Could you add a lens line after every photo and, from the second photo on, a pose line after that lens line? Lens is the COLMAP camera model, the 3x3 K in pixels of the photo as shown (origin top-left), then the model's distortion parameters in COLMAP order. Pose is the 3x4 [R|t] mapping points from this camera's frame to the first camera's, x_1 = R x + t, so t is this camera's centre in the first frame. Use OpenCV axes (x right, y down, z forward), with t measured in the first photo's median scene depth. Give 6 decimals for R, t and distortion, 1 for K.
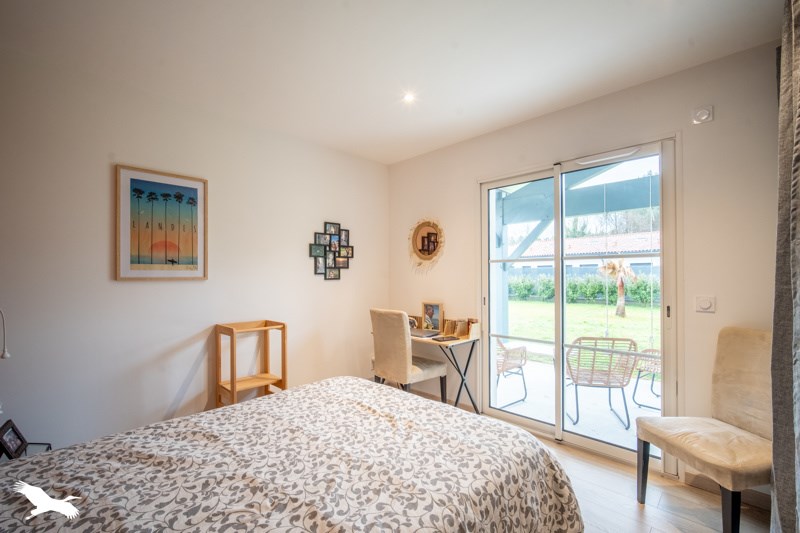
lens RADIAL K [[347.7, 0, 398.6], [0, 347.7, 273.1], [0, 0, 1]] dist [-0.013217, -0.000114]
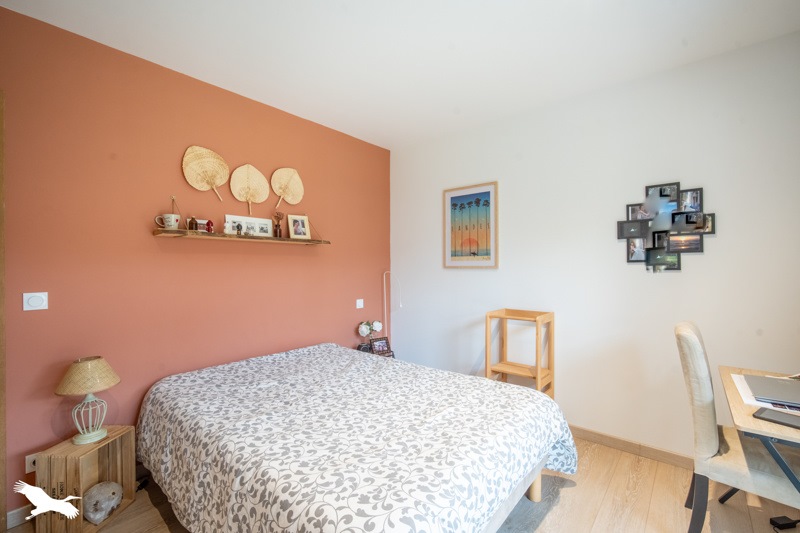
lens RADIAL K [[347.7, 0, 398.7], [0, 347.7, 266.7], [0, 0, 1]] dist [-0.013217, -0.000114]
pose [[0.064531, 0.005290, -0.997902, 0.624310], [0.013252, 0.999893, 0.006158, 0.003212], [0.997828, -0.013621, 0.064454, 0.650648]]
